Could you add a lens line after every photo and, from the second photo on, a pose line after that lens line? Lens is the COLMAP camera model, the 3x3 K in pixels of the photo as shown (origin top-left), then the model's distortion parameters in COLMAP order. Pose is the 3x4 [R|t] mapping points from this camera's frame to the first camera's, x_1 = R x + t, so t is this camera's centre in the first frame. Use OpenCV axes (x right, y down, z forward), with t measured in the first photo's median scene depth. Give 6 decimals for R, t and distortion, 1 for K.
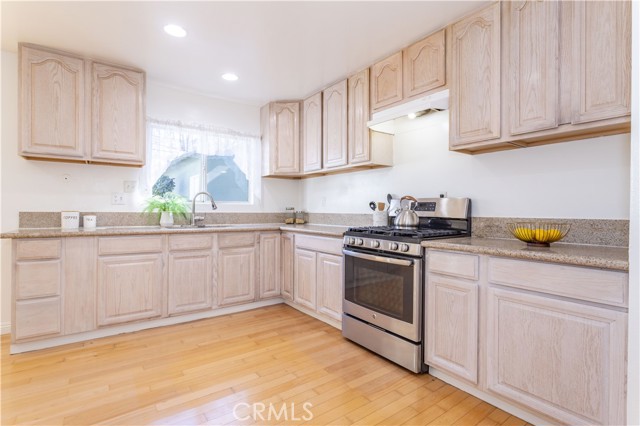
lens RADIAL K [[308.5, 0, 319.7], [0, 308.5, 211.0], [0, 0, 1]] dist [-0.011180, 0.003955]
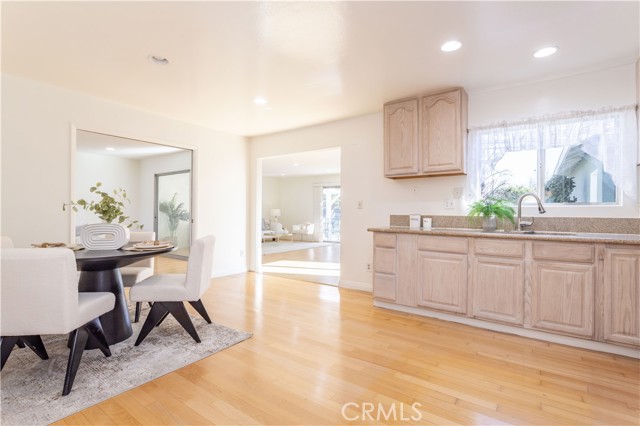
lens RADIAL K [[308.5, 0, 318.3], [0, 308.5, 210.8], [0, 0, 1]] dist [-0.011180, 0.003955]
pose [[0.311208, -0.008622, -0.950303, 0.330028], [-0.006398, 0.999917, -0.011167, 0.001708], [0.950320, 0.009556, 0.311127, 0.190297]]
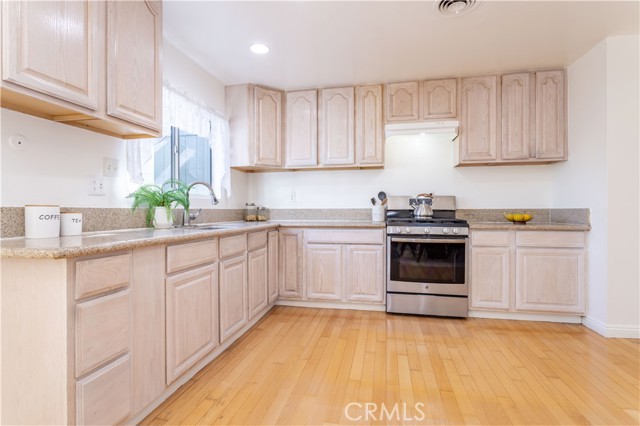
lens RADIAL K [[308.5, 0, 321.1], [0, 308.5, 210.8], [0, 0, 1]] dist [-0.011180, 0.003955]
pose [[0.742038, -0.010929, 0.670269, -0.825876], [0.008873, 0.999940, 0.006482, 0.010748], [-0.670300, 0.001137, 0.742090, 0.282108]]
